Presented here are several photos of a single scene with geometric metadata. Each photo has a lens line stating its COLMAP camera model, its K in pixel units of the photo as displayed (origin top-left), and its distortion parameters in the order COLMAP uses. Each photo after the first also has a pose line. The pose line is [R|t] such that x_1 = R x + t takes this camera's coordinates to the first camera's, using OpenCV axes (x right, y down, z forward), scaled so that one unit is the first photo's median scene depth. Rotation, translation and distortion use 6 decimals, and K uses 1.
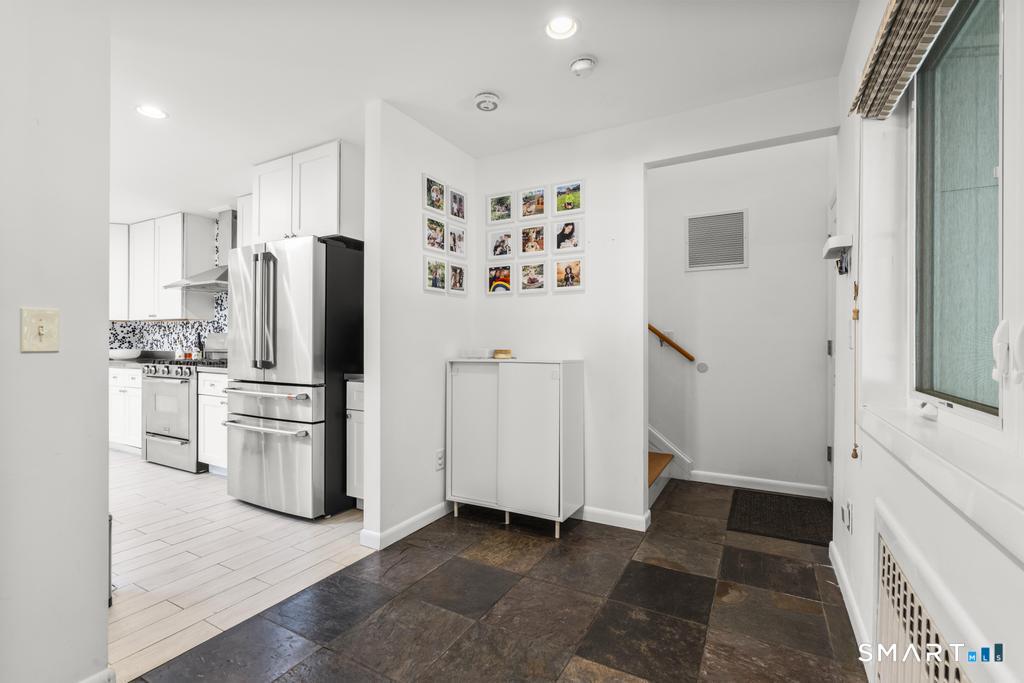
lens RADIAL K [[459.2, 0, 510.0], [0, 459.2, 340.7], [0, 0, 1]] dist [-0.005111, 0.003699]
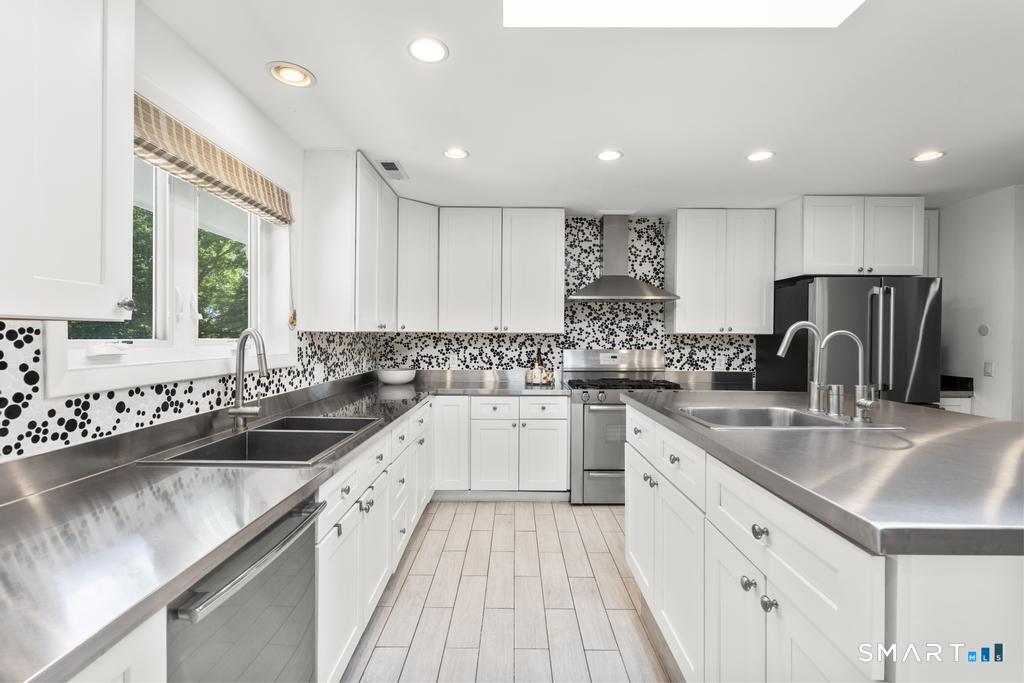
lens RADIAL K [[459.2, 0, 510.0], [0, 459.2, 340.7], [0, 0, 1]] dist [-0.005111, 0.003699]
pose [[0.879436, -0.002618, 0.476010, -1.885656], [-0.004798, 0.999885, 0.014363, -0.072619], [-0.475993, -0.014915, 0.879323, 0.461549]]
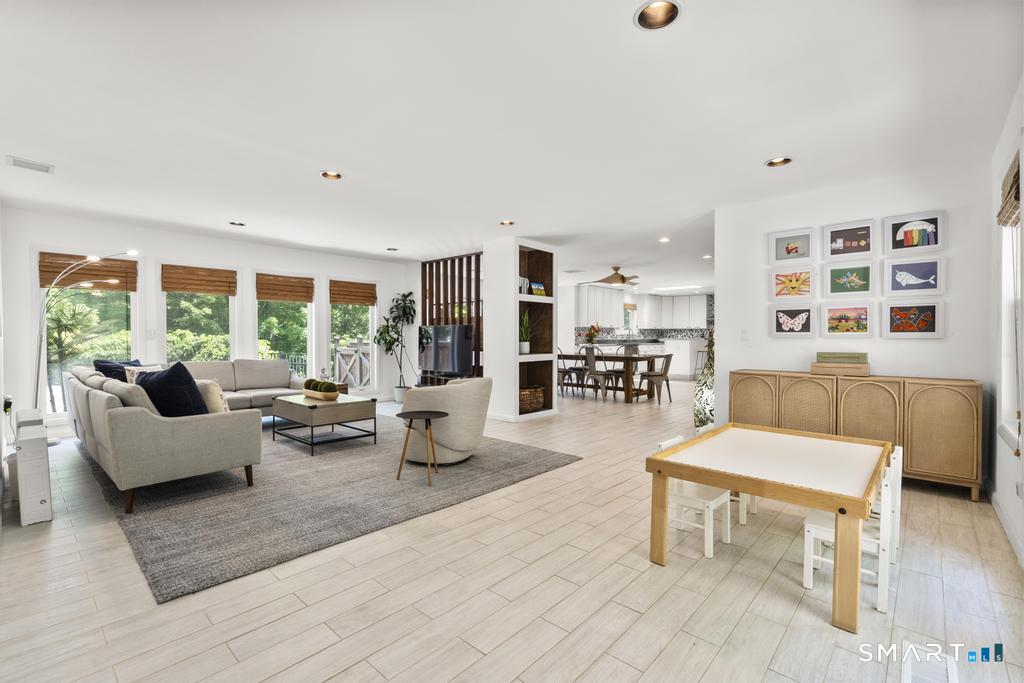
lens RADIAL K [[459.2, 0, 510.0], [0, 459.2, 340.7], [0, 0, 1]] dist [-0.005111, 0.003699]
pose [[0.971924, 0.001633, -0.235289, -1.997686], [0.002369, 0.999857, 0.016724, -0.032900], [0.235283, -0.016812, 0.971782, -3.670133]]
